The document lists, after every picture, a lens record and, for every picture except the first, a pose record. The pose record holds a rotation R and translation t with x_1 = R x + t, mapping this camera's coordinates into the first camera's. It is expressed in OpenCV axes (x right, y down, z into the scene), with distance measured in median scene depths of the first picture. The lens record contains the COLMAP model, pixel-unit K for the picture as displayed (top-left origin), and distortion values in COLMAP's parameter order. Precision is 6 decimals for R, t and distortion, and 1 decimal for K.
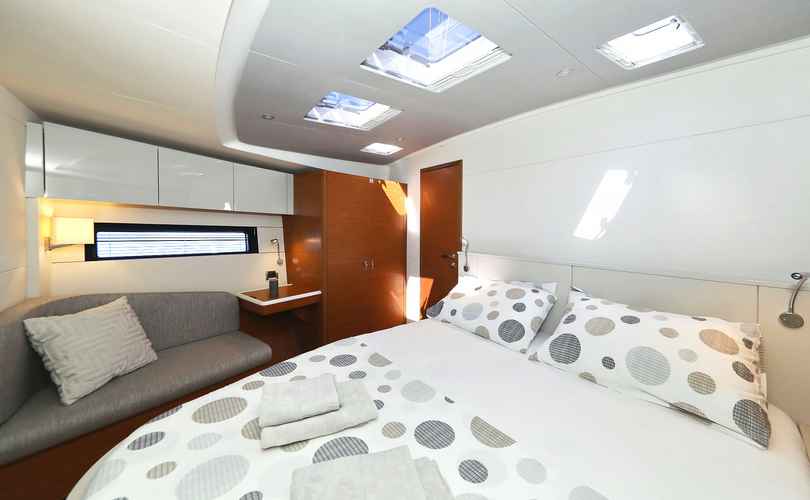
lens RADIAL K [[281.9, 0, 406.8], [0, 281.9, 244.8], [0, 0, 1]] dist [0.000470, 0.000055]
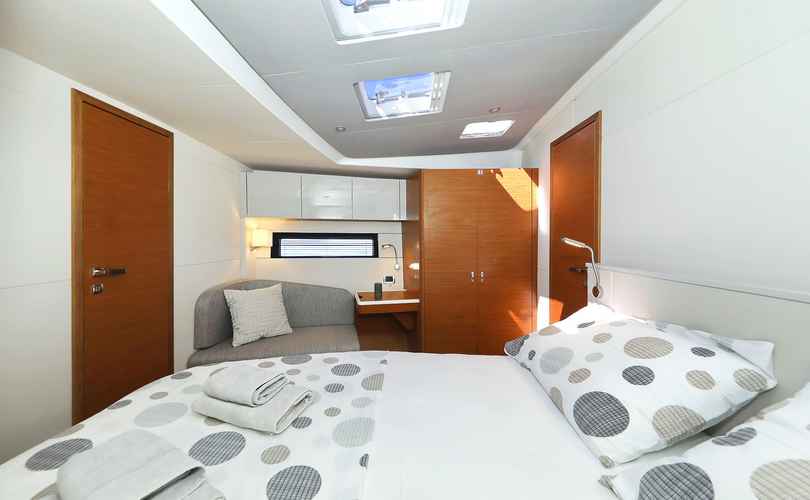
lens RADIAL K [[295.9, 0, 374.2], [0, 295.9, 254.4], [0, 0, 1]] dist [0.000791, 0.000078]
pose [[0.710332, 0.020548, -0.703567, 0.332292], [-0.022219, 0.999730, 0.006765, 0.013333], [0.703516, 0.010827, 0.710597, 0.235728]]
